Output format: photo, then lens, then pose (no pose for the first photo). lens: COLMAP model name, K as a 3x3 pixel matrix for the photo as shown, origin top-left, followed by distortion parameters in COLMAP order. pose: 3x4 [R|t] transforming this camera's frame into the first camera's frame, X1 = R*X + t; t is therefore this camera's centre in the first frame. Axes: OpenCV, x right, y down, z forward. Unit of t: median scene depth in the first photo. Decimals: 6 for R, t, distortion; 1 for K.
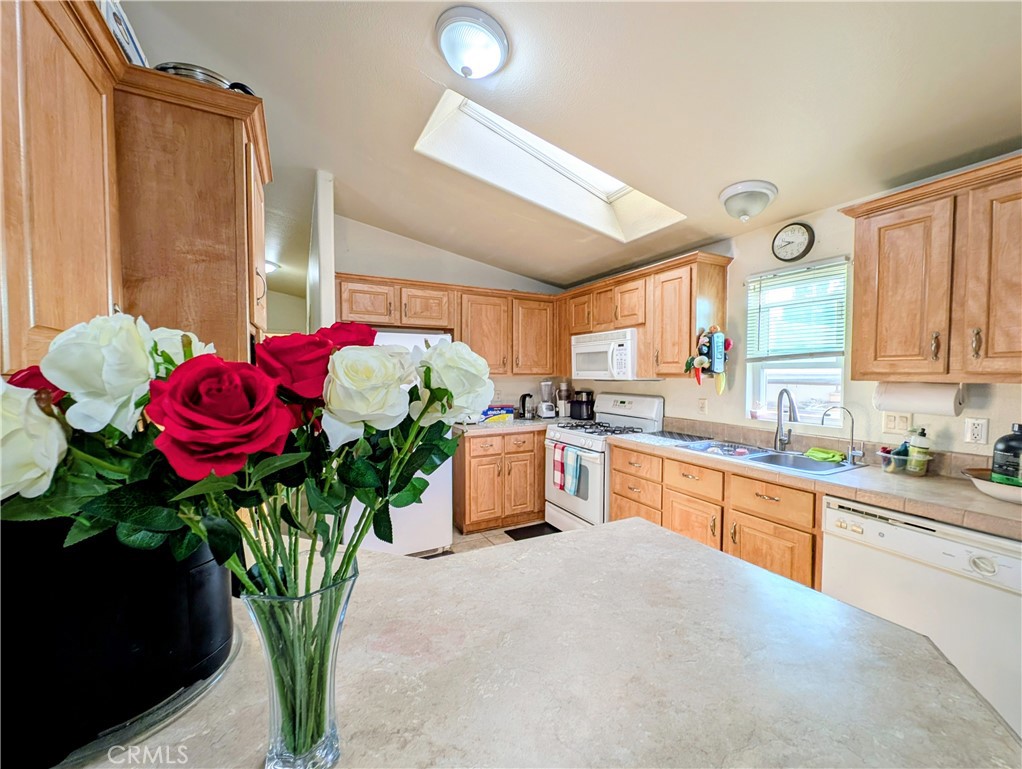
lens RADIAL K [[406.7, 0, 513.9], [0, 406.7, 385.8], [0, 0, 1]] dist [0.000748, -0.000408]
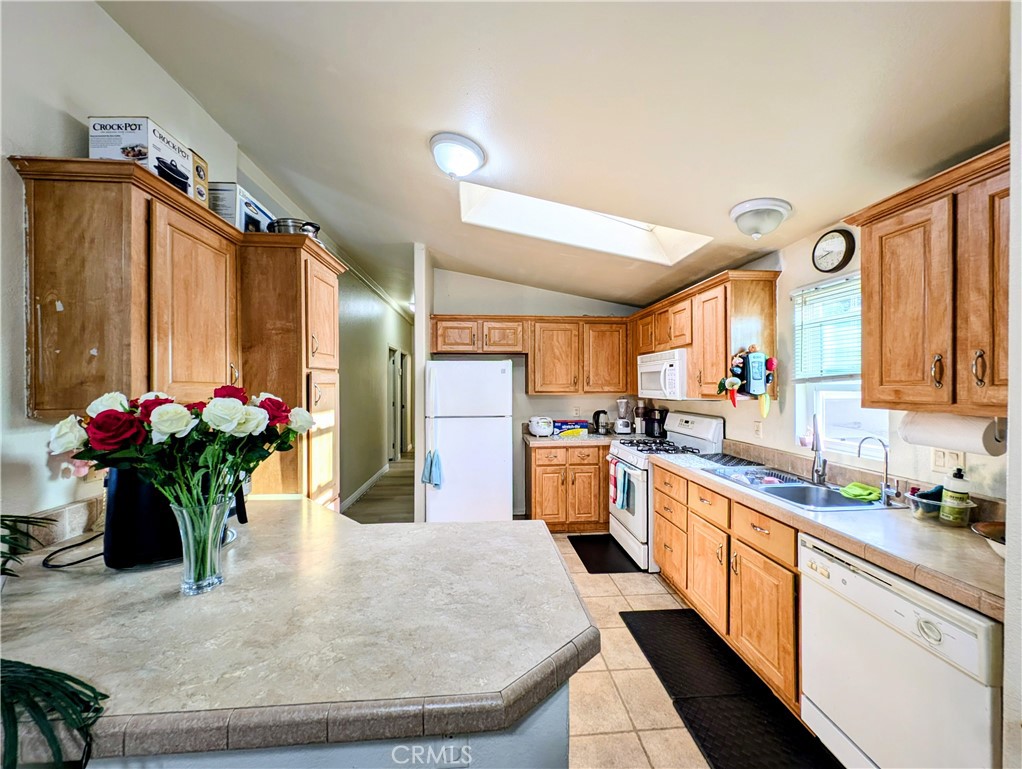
lens RADIAL K [[391.3, 0, 512.8], [0, 391.3, 386.1], [0, 0, 1]] dist [0.002033, -0.000257]
pose [[0.921859, -0.001081, -0.387524, 0.313360], [-0.010464, 0.999562, -0.027680, -0.019822], [0.387385, 0.029572, 0.921444, -0.054023]]
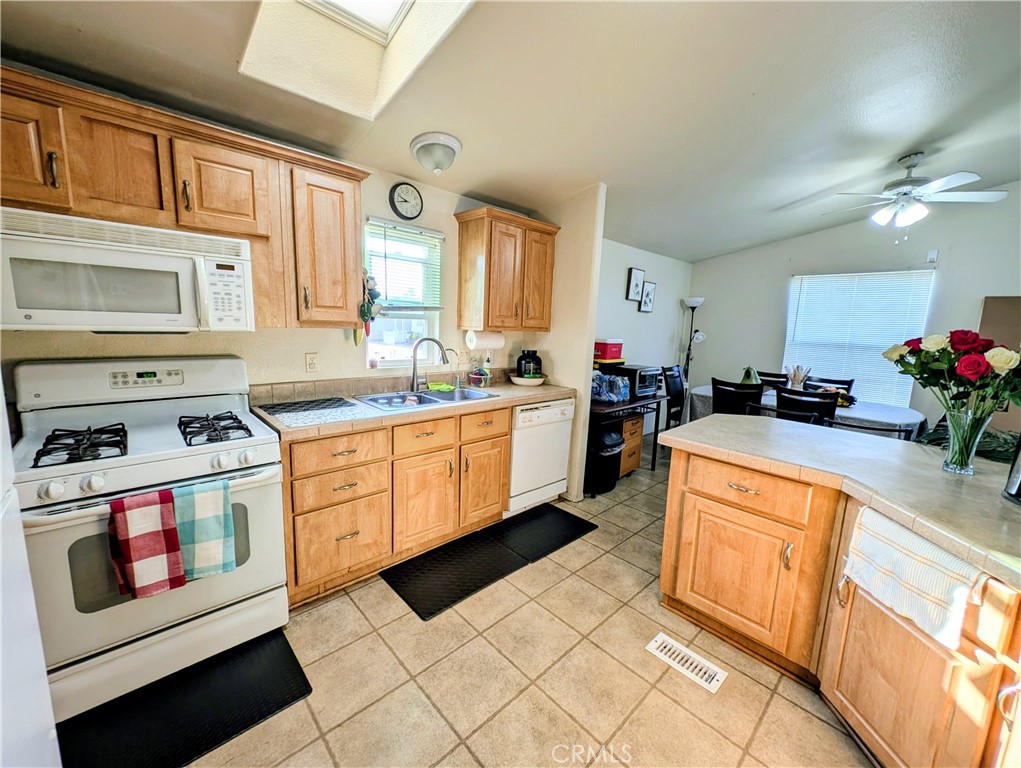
lens RADIAL K [[399.3, 0, 510.5], [0, 399.3, 384.0], [0, 0, 1]] dist [0.008431, -0.006230]
pose [[-0.265368, -0.158073, 0.951101, -0.417423], [-0.005247, 0.986691, 0.162524, -0.039643], [-0.964133, 0.038138, -0.262666, 0.887661]]
